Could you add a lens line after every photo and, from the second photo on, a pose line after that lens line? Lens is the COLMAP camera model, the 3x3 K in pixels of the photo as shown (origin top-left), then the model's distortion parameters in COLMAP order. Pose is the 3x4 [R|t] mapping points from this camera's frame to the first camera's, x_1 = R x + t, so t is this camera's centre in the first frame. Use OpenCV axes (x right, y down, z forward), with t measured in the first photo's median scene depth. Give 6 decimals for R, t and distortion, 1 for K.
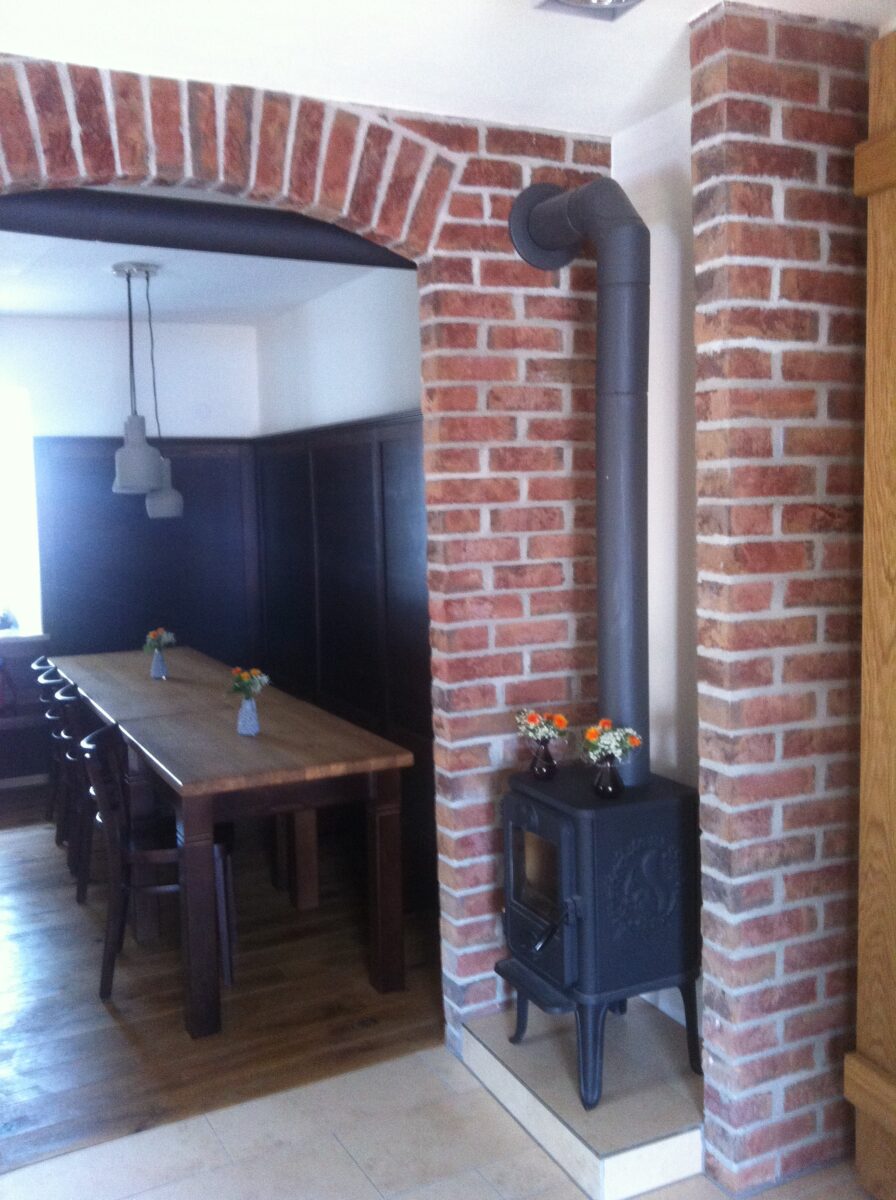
lens RADIAL K [[1104.0, 0, 448.0], [0, 1104.0, 600.0], [0, 0, 1]] dist [0.109246, -0.342209]
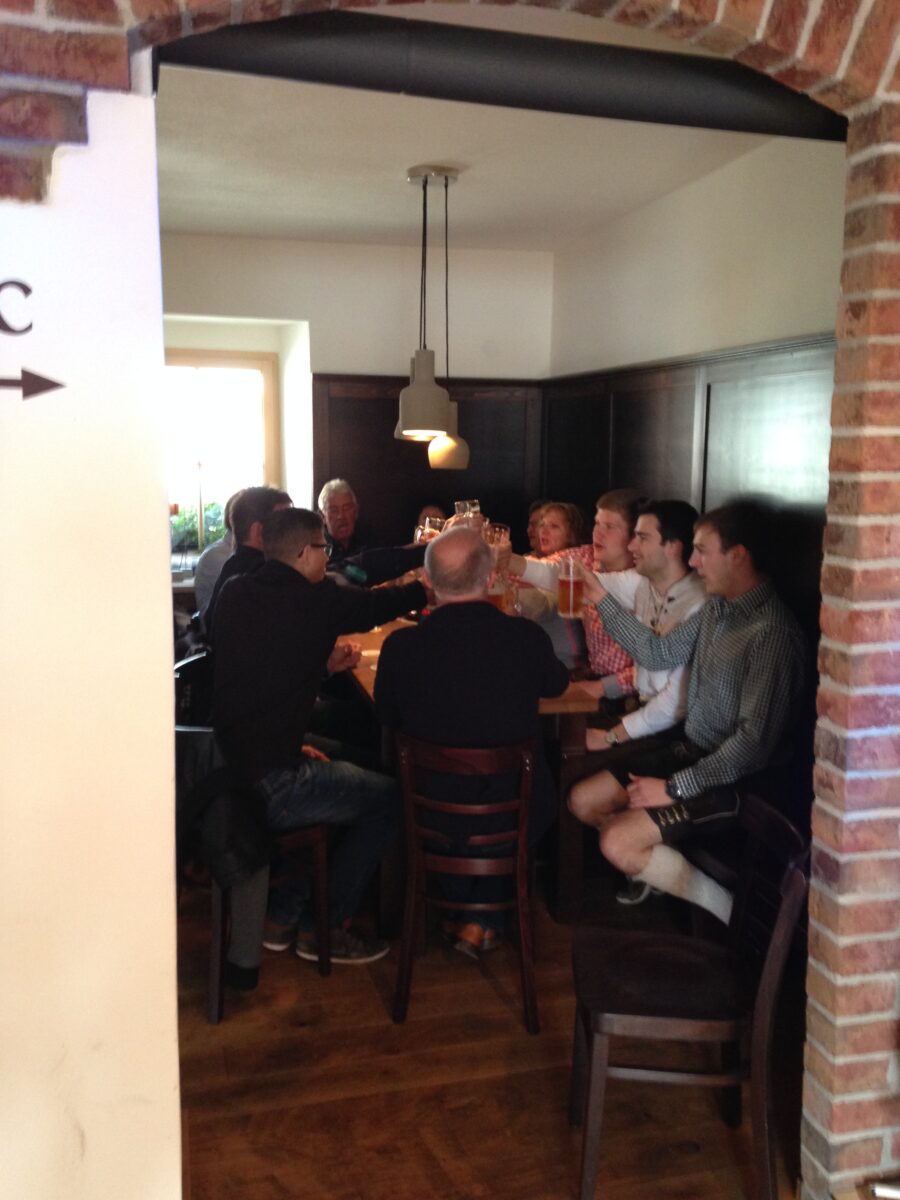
lens RADIAL K [[1153.9, 0, 450.0], [0, 1153.9, 600.0], [0, 0, 1]] dist [0.003764, -0.019772]
pose [[0.971797, 0.060364, -0.227964, -0.082178], [-0.051157, 0.997627, 0.046086, -0.026907], [0.230204, -0.033124, 0.972578, 0.234447]]
